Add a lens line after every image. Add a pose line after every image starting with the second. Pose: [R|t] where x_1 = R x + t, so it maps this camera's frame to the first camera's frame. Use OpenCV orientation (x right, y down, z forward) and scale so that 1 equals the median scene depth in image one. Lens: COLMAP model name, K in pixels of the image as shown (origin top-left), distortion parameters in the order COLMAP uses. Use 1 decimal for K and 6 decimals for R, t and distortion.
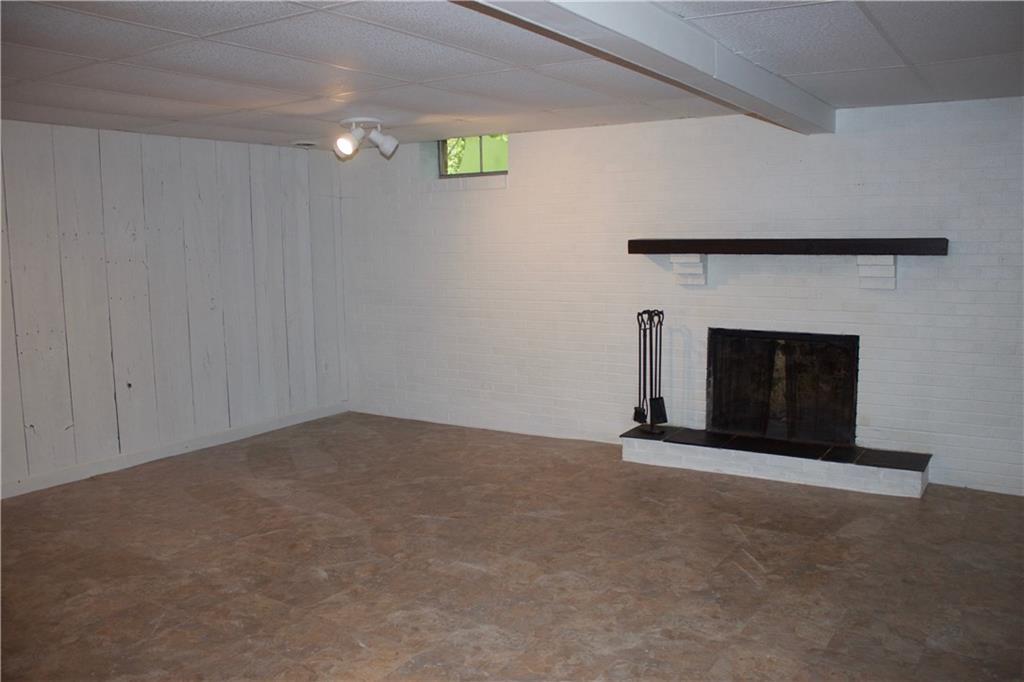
lens RADIAL K [[856.1, 0, 522.8], [0, 856.1, 340.0], [0, 0, 1]] dist [-0.156393, 0.122574]
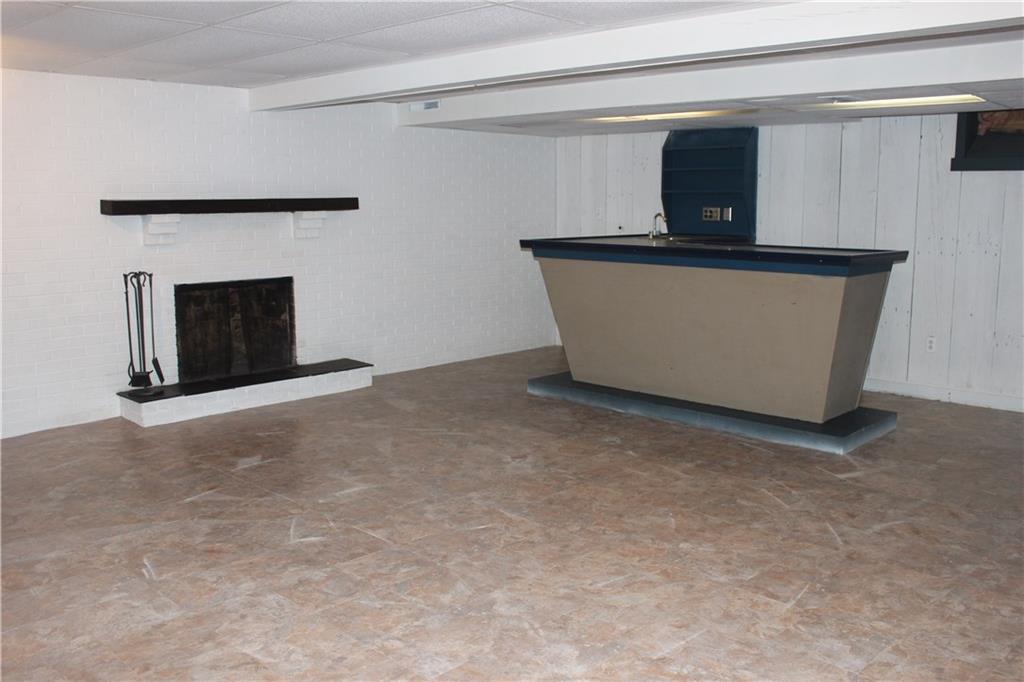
lens RADIAL K [[917.7, 0, 516.2], [0, 917.7, 342.3], [0, 0, 1]] dist [-0.108219, 0.030179]
pose [[0.200180, -0.136440, 0.970212, -1.123223], [0.115013, 0.986682, 0.115026, -0.034539], [-0.972985, 0.088561, 0.213207, 0.510703]]
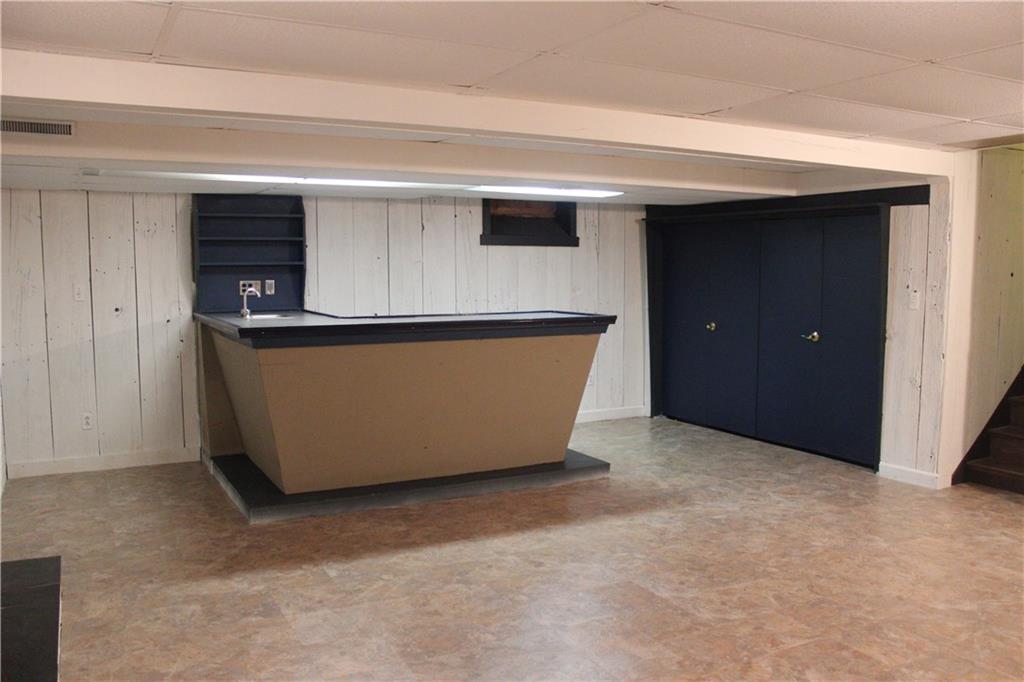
lens RADIAL K [[856.1, 0, 517.0], [0, 856.1, 336.7], [0, 0, 1]] dist [-0.156393, 0.122574]
pose [[-0.870426, -0.023898, 0.491718, -0.359772], [0.073350, 0.981377, 0.177538, -0.197276], [-0.486803, 0.190601, -0.852463, 1.687290]]
